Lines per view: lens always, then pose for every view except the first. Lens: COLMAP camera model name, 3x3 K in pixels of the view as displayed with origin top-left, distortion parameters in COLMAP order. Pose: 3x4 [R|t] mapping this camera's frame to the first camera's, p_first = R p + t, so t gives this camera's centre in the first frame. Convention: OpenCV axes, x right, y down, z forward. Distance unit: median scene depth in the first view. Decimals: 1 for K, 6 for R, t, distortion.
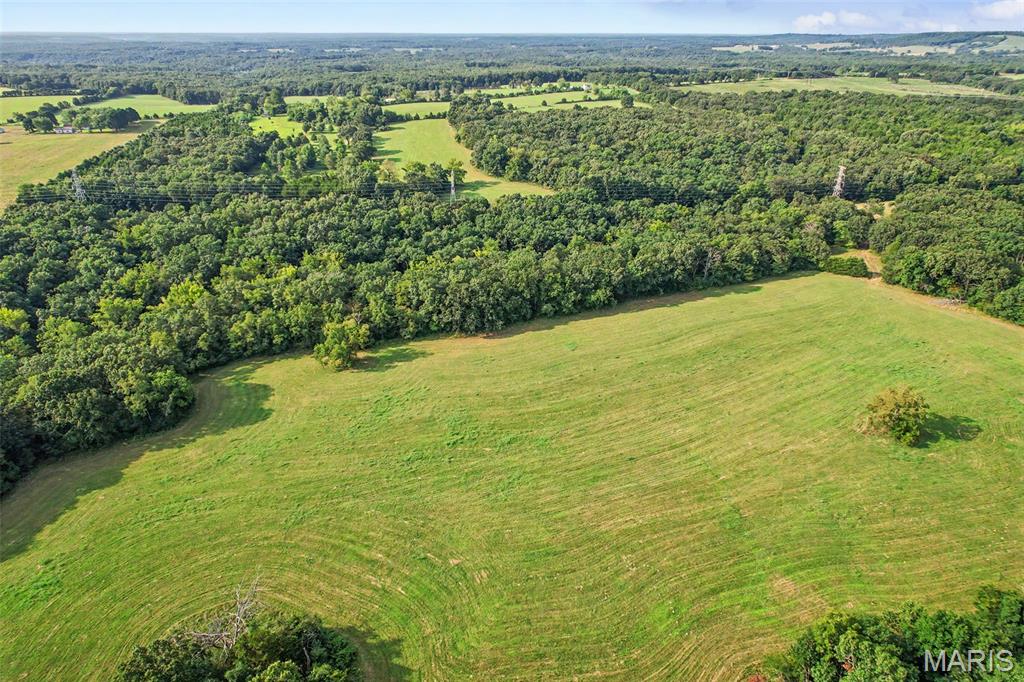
lens RADIAL K [[630.6, 0, 505.7], [0, 630.6, 340.0], [0, 0, 1]] dist [-0.007985, 0.010431]
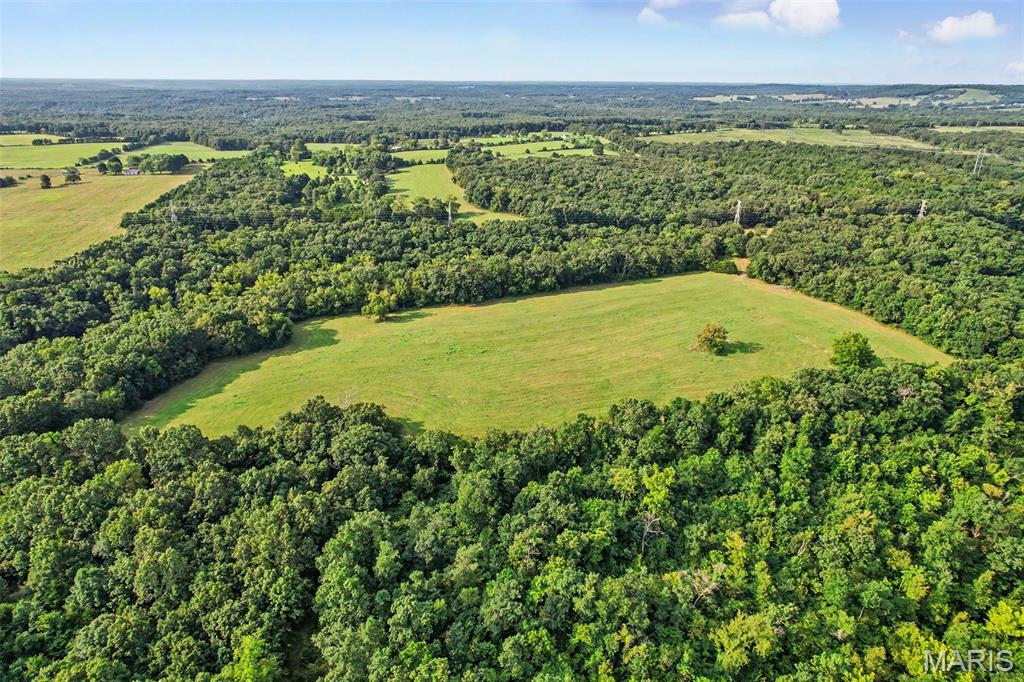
lens RADIAL K [[630.6, 0, 507.9], [0, 630.6, 344.0], [0, 0, 1]] dist [-0.007985, 0.010431]
pose [[0.999946, 0.001009, 0.010352, 0.025916], [-0.000414, 0.998356, -0.057313, 0.109430], [-0.010393, 0.057305, 0.998303, -0.327062]]
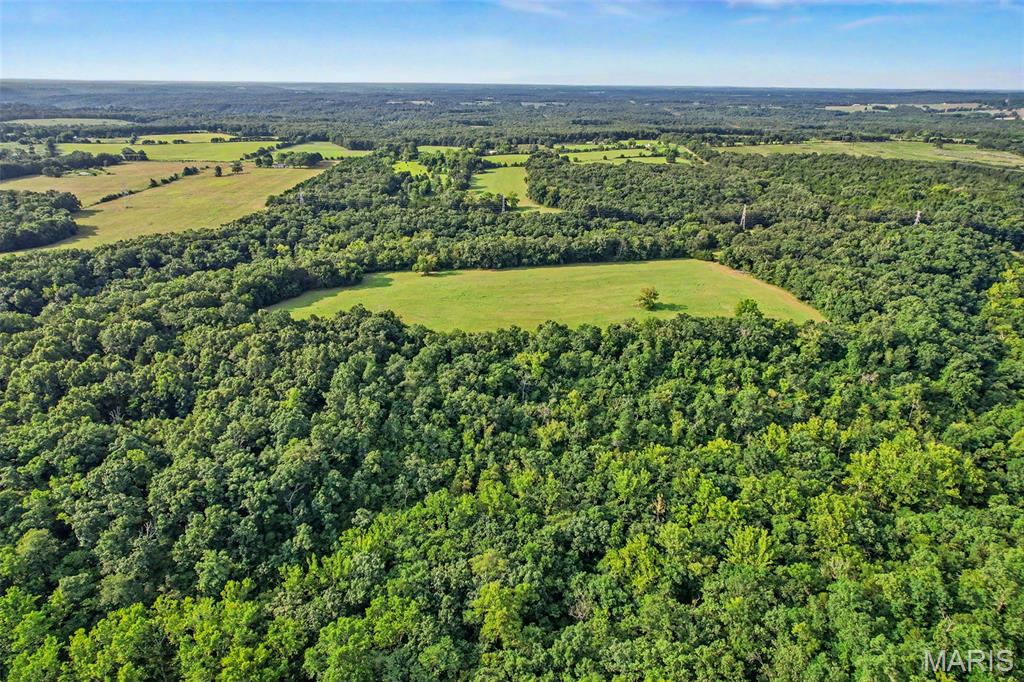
lens RADIAL K [[630.6, 0, 515.0], [0, 630.6, 344.1], [0, 0, 1]] dist [-0.007985, 0.010431]
pose [[0.983464, 0.079086, -0.162922, 0.252312], [-0.088976, 0.994551, -0.054320, 0.216467], [0.157739, 0.067918, 0.985142, -0.647638]]
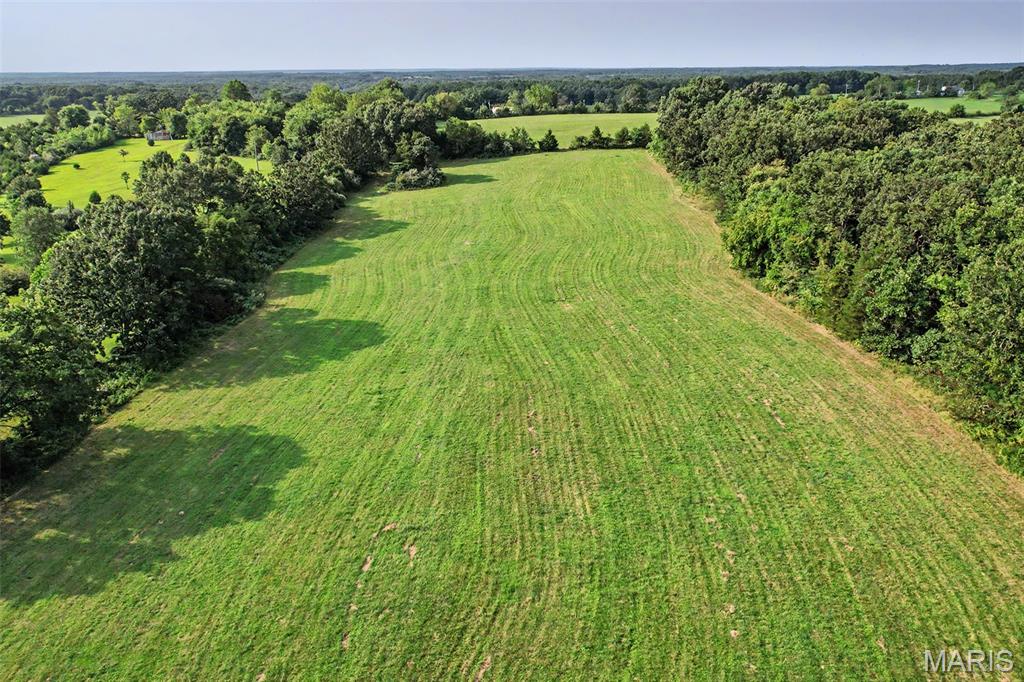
lens RADIAL K [[630.6, 0, 511.9], [0, 630.6, 340.8], [0, 0, 1]] dist [-0.007985, 0.010431]
pose [[0.972968, 0.080377, -0.216501, -0.150352], [-0.093034, 0.994461, -0.048903, -0.428207], [0.211372, 0.067723, 0.975057, 1.248215]]
